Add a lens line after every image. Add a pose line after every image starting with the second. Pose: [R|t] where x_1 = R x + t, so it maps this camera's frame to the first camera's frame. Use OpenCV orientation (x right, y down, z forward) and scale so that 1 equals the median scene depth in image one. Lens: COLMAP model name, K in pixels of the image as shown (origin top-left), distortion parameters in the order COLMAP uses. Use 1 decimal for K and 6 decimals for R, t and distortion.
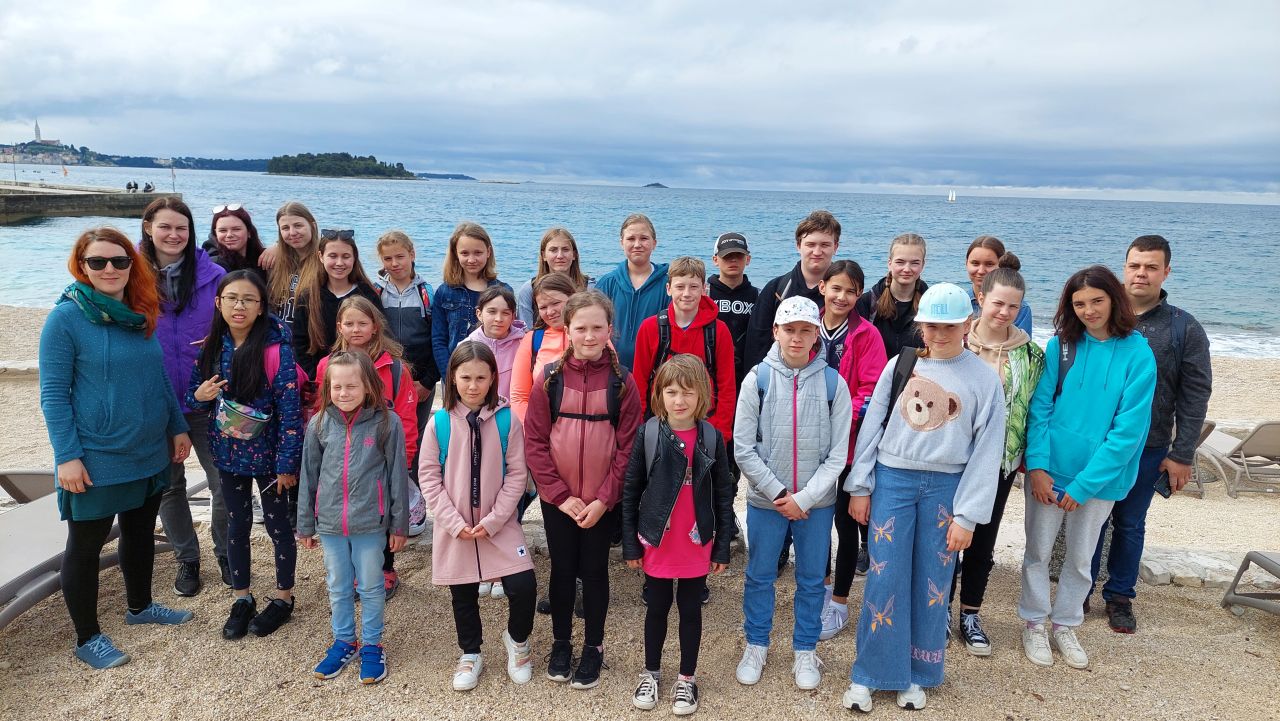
lens RADIAL K [[926.8, 0, 661.9], [0, 926.8, 367.1], [0, 0, 1]] dist [0.049489, -0.064166]
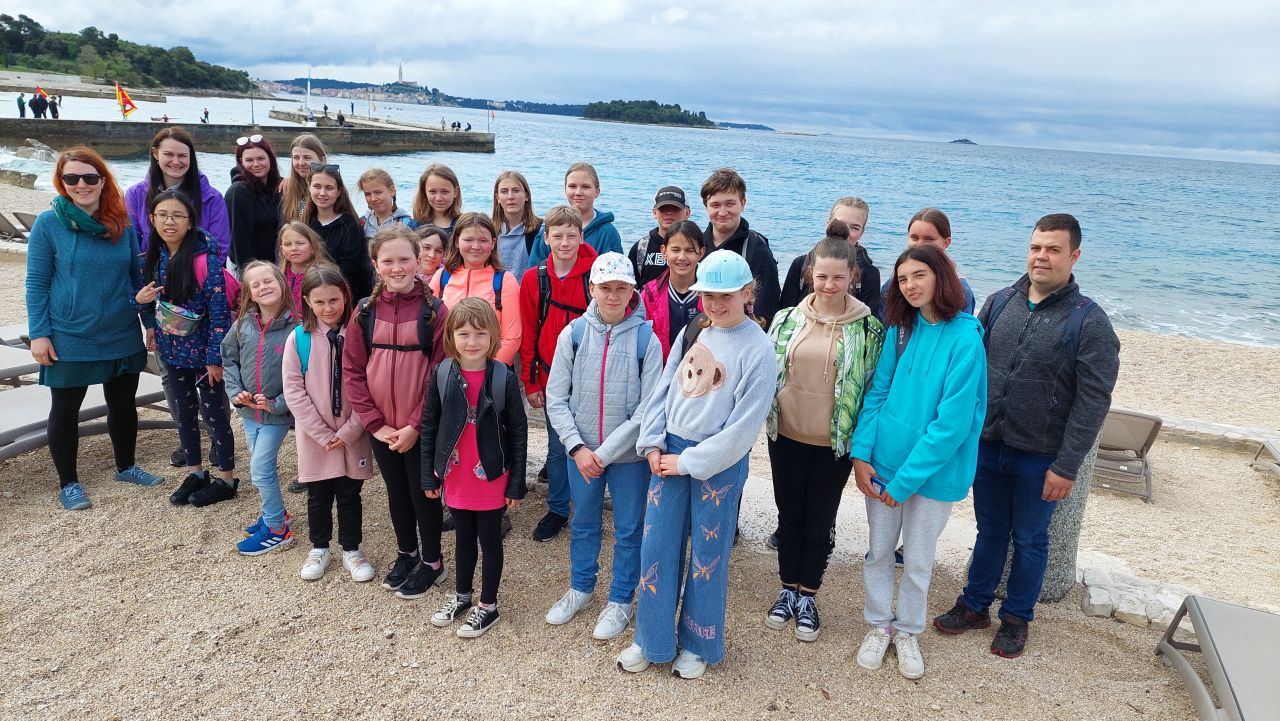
lens RADIAL K [[926.8, 0, 652.7], [0, 926.8, 360.1], [0, 0, 1]] dist [0.049489, -0.064166]
pose [[0.948496, 0.110110, -0.297038, 0.468967], [-0.097471, 0.993600, 0.057079, -0.018981], [0.301422, -0.025187, 0.953158, 0.059479]]
